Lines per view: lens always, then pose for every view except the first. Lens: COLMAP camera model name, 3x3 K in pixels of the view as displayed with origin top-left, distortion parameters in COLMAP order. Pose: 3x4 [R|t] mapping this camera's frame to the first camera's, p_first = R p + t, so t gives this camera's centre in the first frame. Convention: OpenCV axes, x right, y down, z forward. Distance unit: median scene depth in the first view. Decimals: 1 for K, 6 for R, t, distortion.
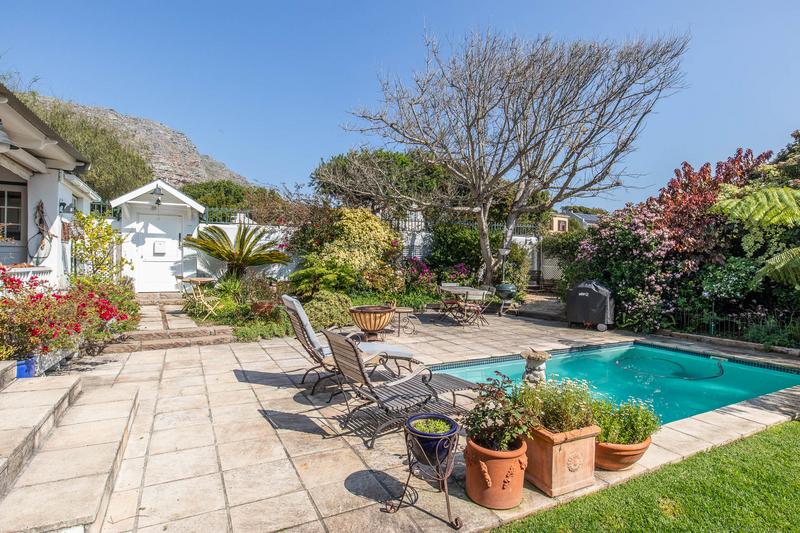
lens RADIAL K [[420.0, 0, 403.7], [0, 420.0, 263.0], [0, 0, 1]] dist [-0.005793, -0.000265]
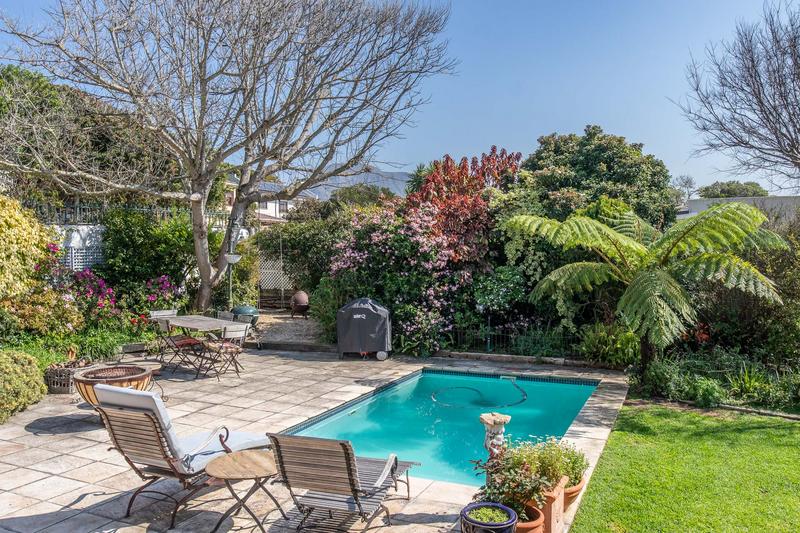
lens RADIAL K [[646.9, 0, 400.0], [0, 646.9, 266.5], [0, 0, 1]] dist [-0.041937, -0.005276]
pose [[0.787684, -0.035336, 0.615065, -0.248598], [0.015098, 0.999161, 0.038067, -0.062390], [-0.615894, -0.020698, 0.787557, -0.008029]]
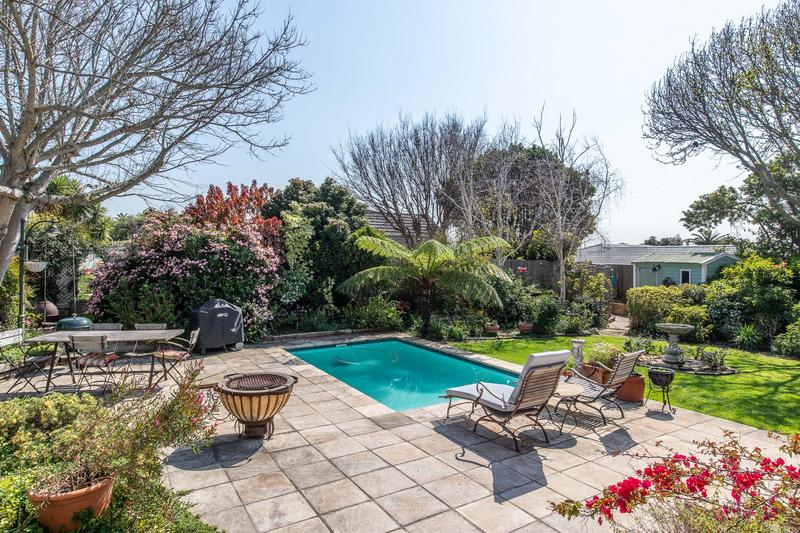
lens RADIAL K [[464.1, 0, 400.0], [0, 464.1, 266.5], [0, 0, 1]] dist [-0.005948, -0.001739]
pose [[-0.069119, -0.030178, 0.997152, -0.583758], [-0.003437, 0.999544, 0.030012, -0.061110], [-0.997603, -0.001352, -0.069191, 0.652238]]
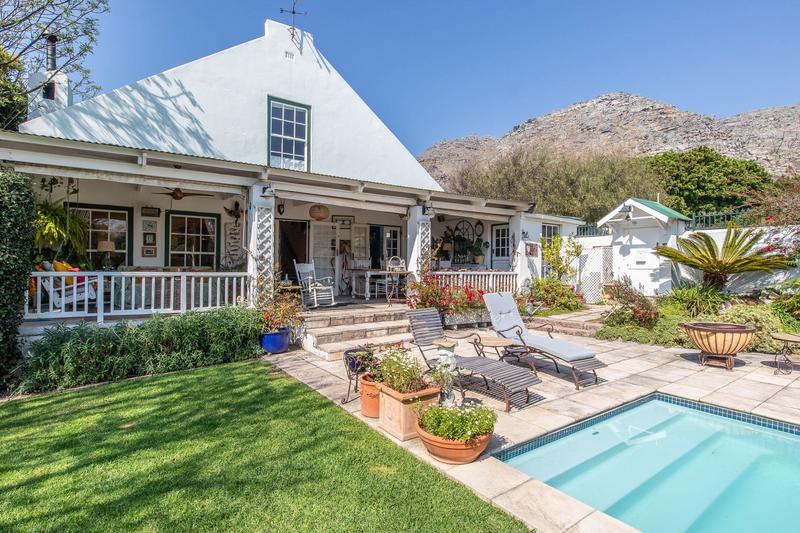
lens RADIAL K [[407.8, 0, 400.0], [0, 407.8, 266.5], [0, 0, 1]] dist [-0.000792, -0.001087]
pose [[0.130927, -0.008164, -0.991358, 0.476785], [-0.005367, 0.999946, -0.008943, 0.003601], [0.991377, 0.006491, 0.130876, 0.235475]]
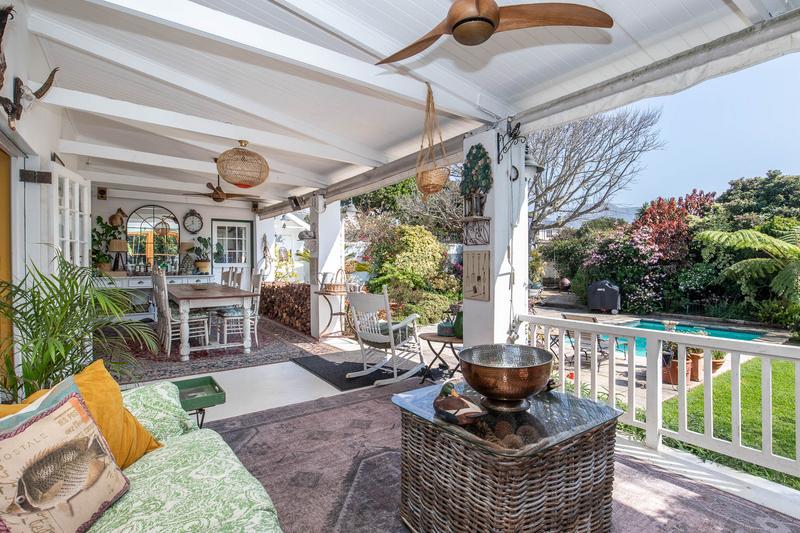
lens RADIAL K [[396.6, 0, 403.2], [0, 396.6, 263.7], [0, 0, 1]] dist [-0.007523, -0.000002]
pose [[0.990558, -0.018797, 0.135798, -0.414552], [0.017720, 0.999801, 0.009139, -0.038112], [-0.135943, -0.006646, 0.990694, -0.250811]]
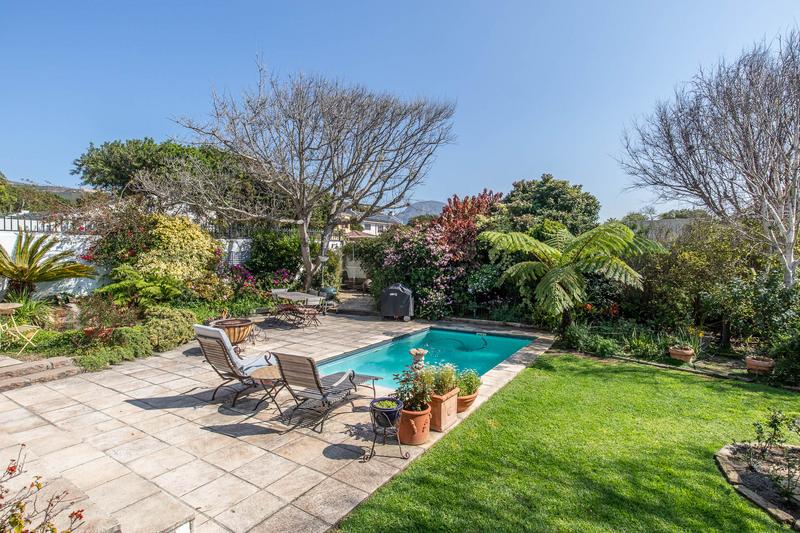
lens RADIAL K [[410.2, 0, 403.2], [0, 410.2, 264.5], [0, 0, 1]] dist [-0.005579, -0.000316]
pose [[0.866172, -0.026442, 0.499046, -0.169164], [0.012383, 0.999428, 0.031464, -0.054747], [-0.499593, -0.021074, 0.866004, -0.108072]]
